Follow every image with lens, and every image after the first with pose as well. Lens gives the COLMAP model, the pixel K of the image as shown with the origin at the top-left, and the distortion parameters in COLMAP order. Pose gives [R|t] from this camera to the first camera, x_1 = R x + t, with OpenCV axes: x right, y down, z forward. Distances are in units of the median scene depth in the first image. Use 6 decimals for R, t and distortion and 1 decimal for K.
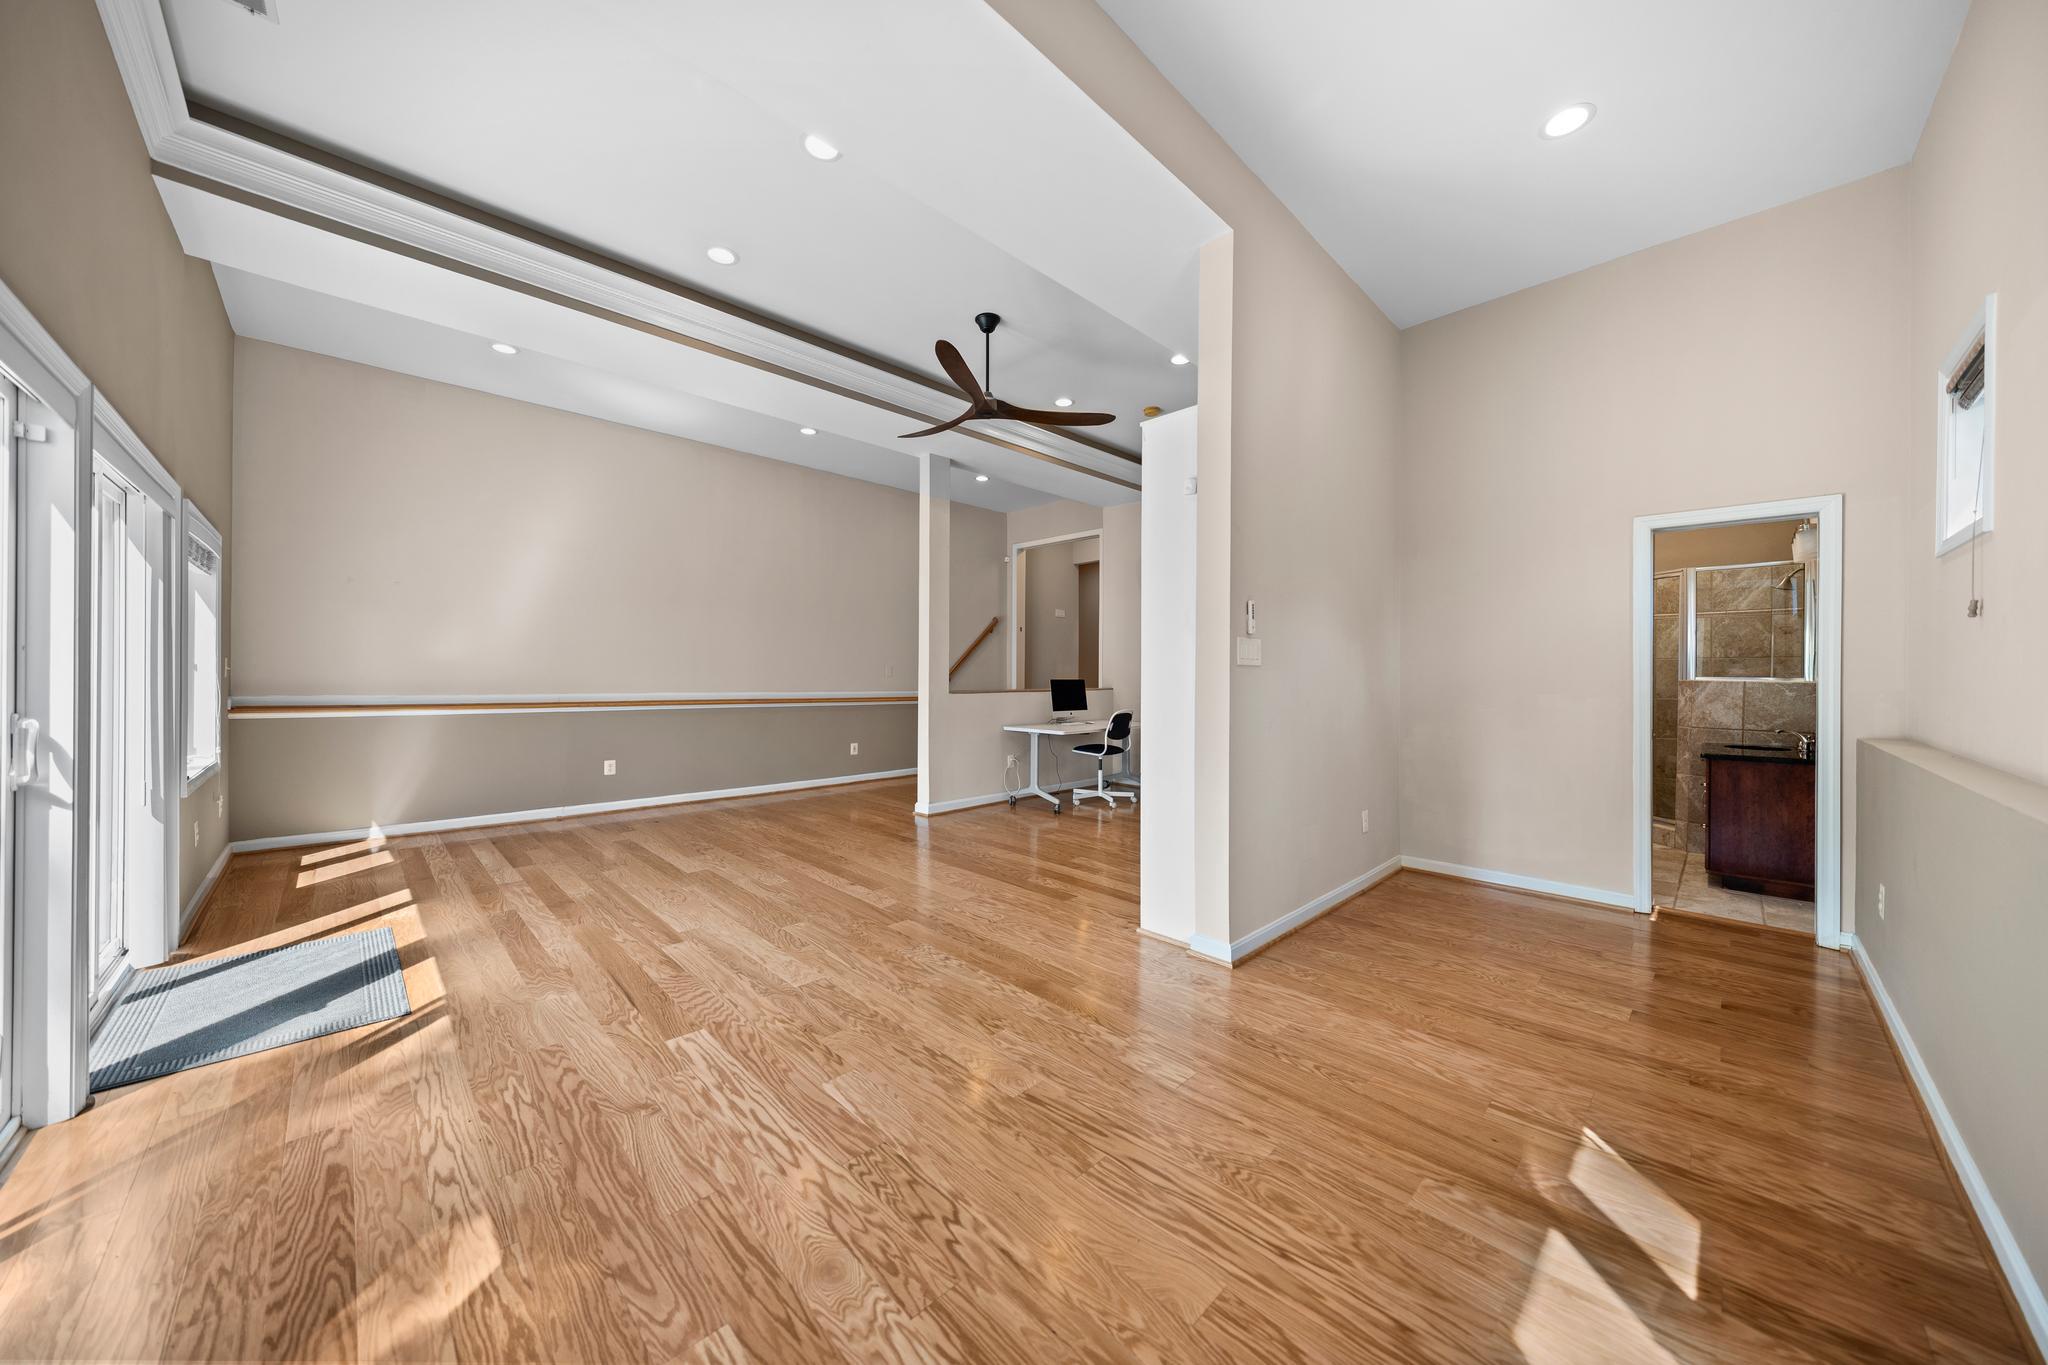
lens RADIAL K [[695.2, 0, 1024.0], [0, 695.2, 682.5], [0, 0, 1]] dist [0.000086, 0.000081]
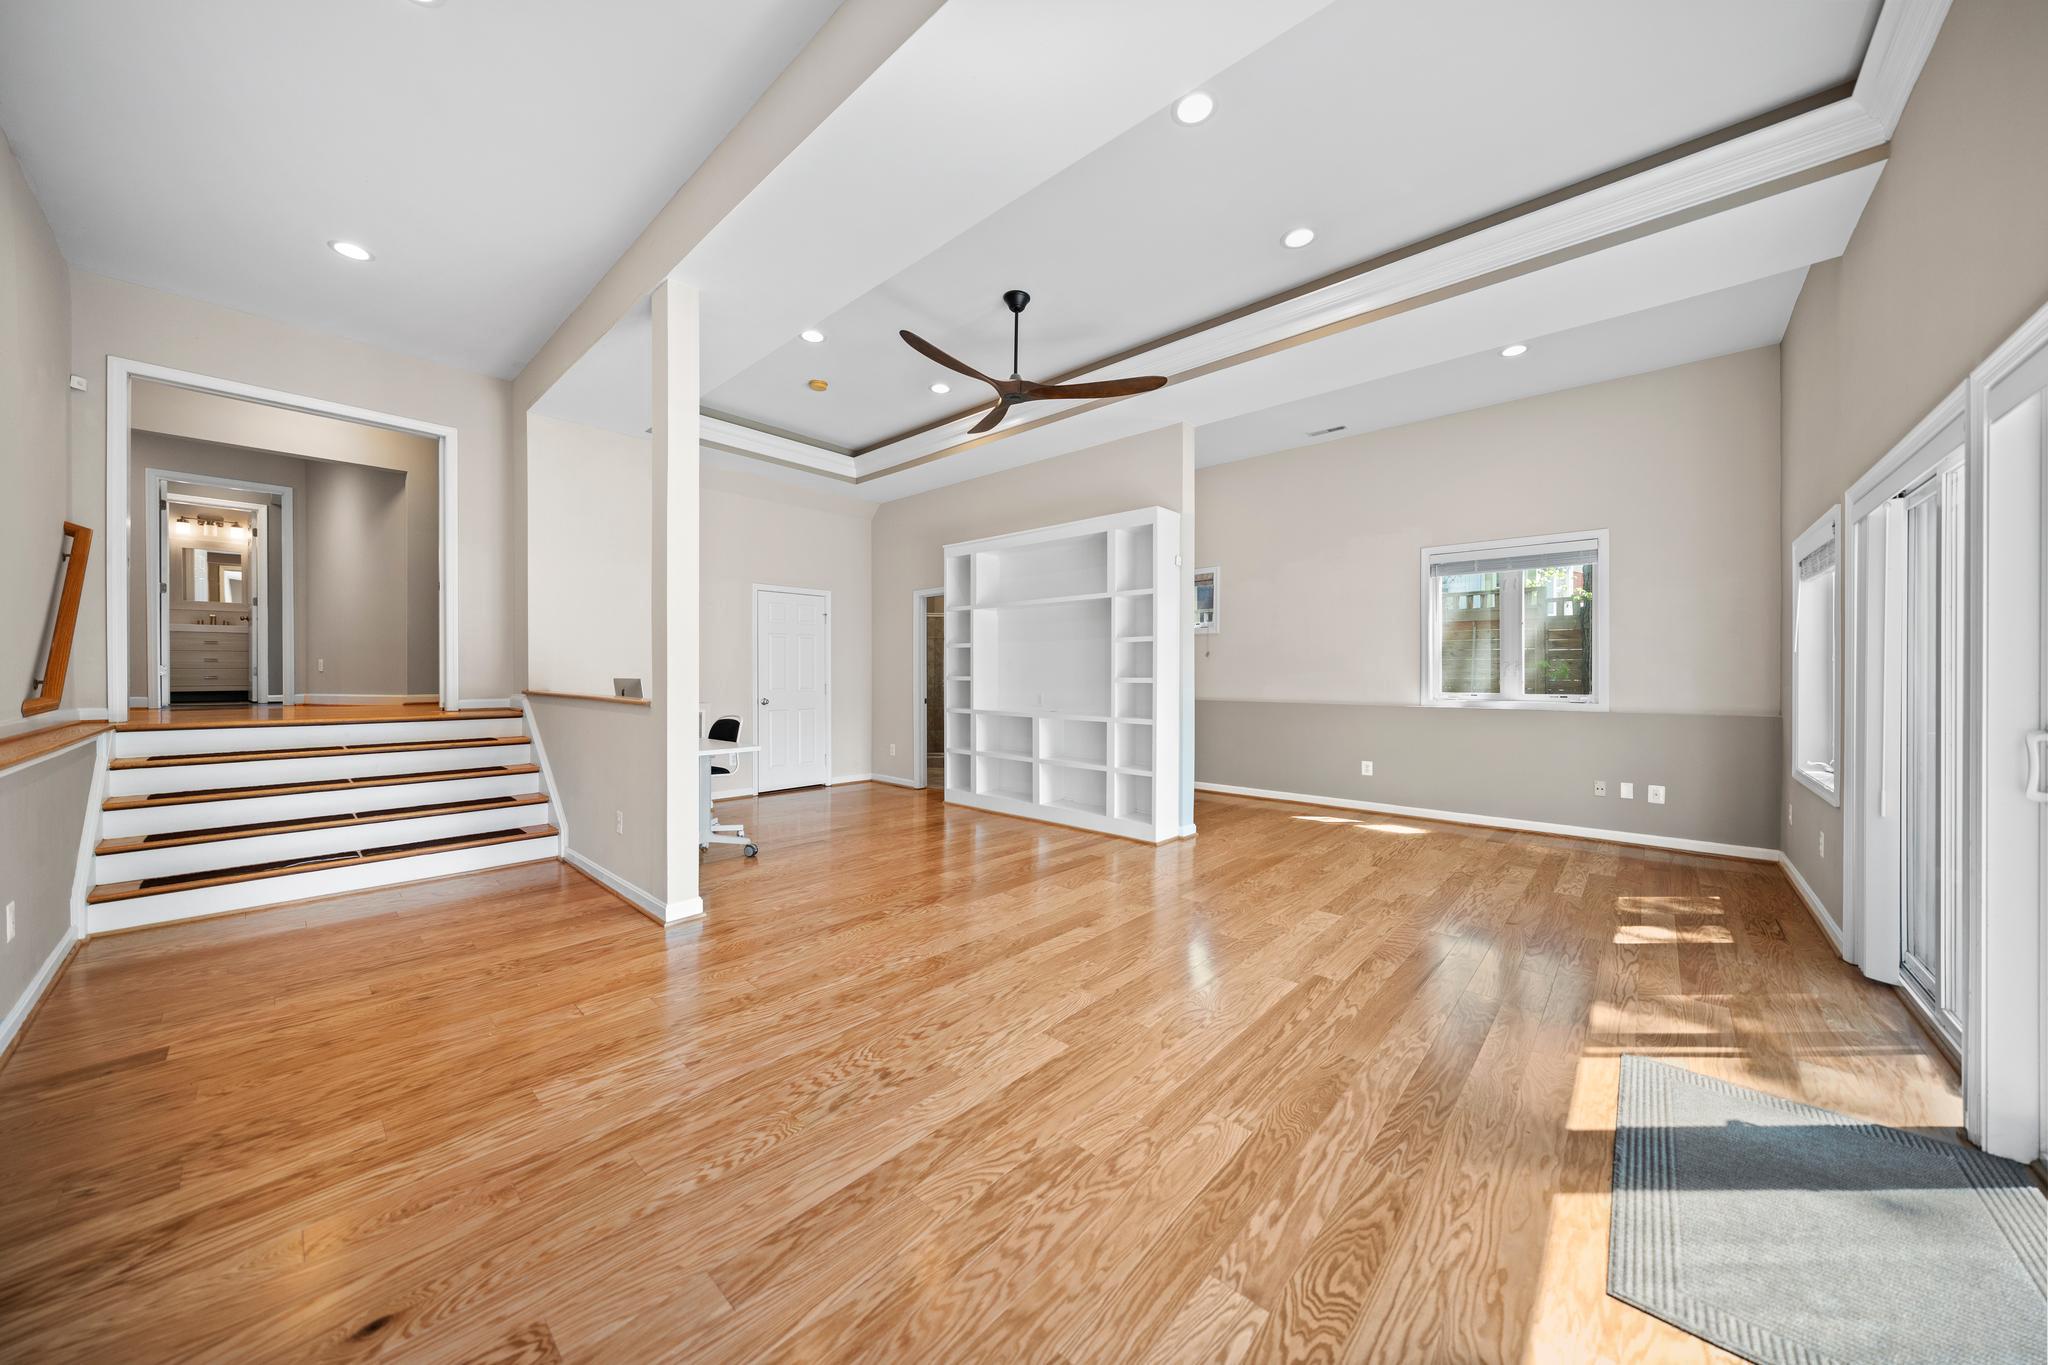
lens RADIAL K [[695.2, 0, 1024.0], [0, 695.2, 682.5], [0, 0, 1]] dist [0.000086, 0.000081]
pose [[-0.057384, -0.016988, 0.998208, -2.343798], [0.008301, 0.999813, 0.017493, -0.034371], [-0.998318, 0.009290, -0.057232, 2.467922]]
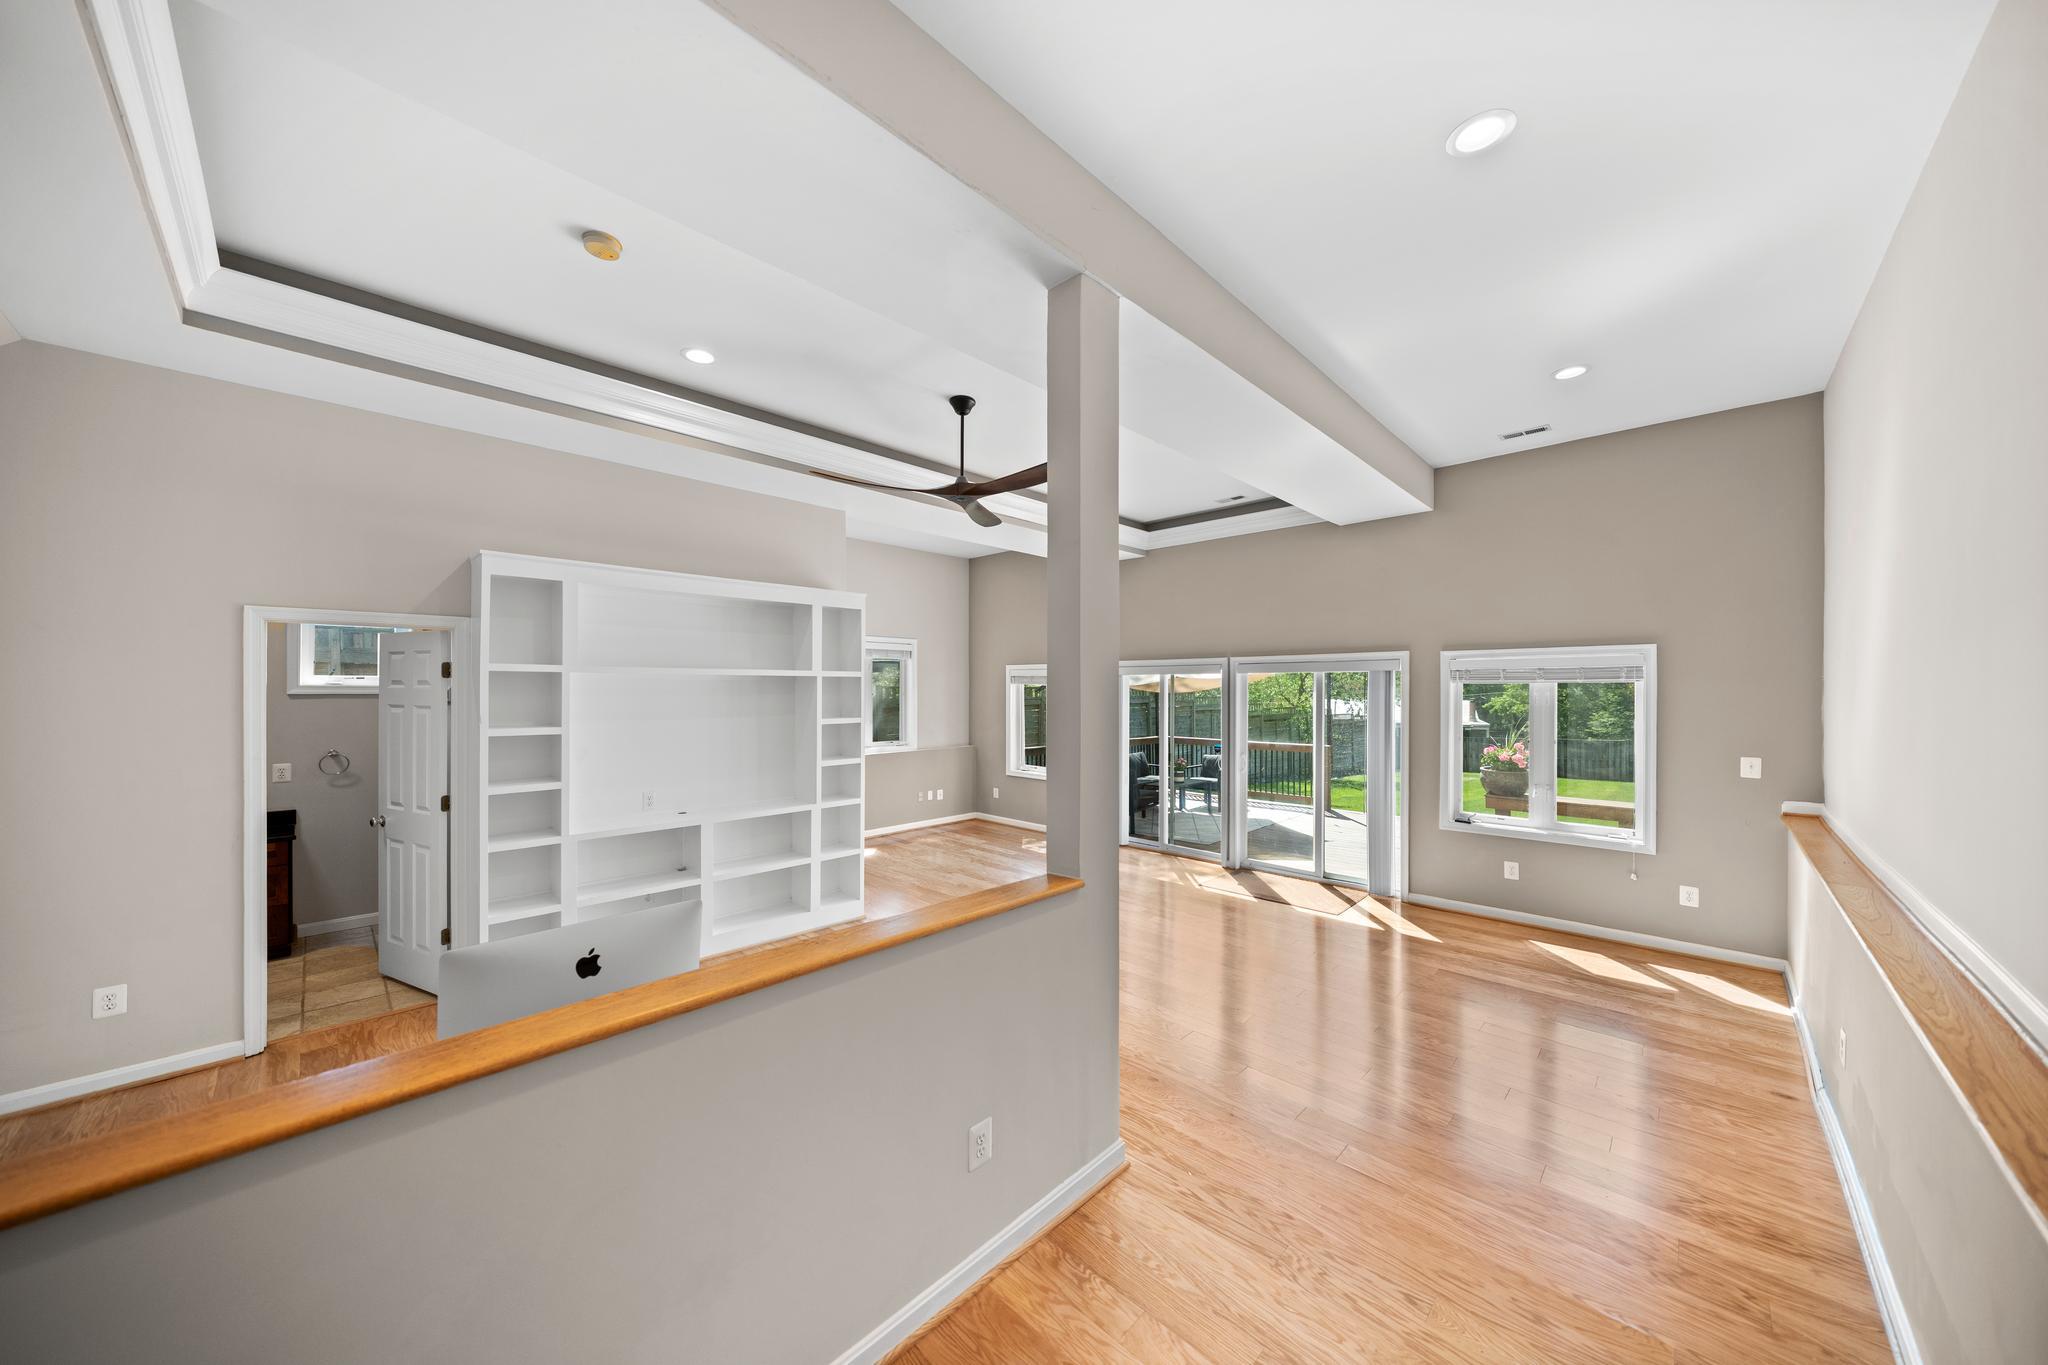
lens RADIAL K [[695.2, 0, 1024.0], [0, 695.2, 682.5], [0, 0, 1]] dist [0.000086, 0.000081]
pose [[-0.999335, -0.011834, -0.034499, -0.252244], [-0.011850, 0.999930, 0.000264, -0.309023], [0.034493, 0.000672, -0.999405, 4.631587]]
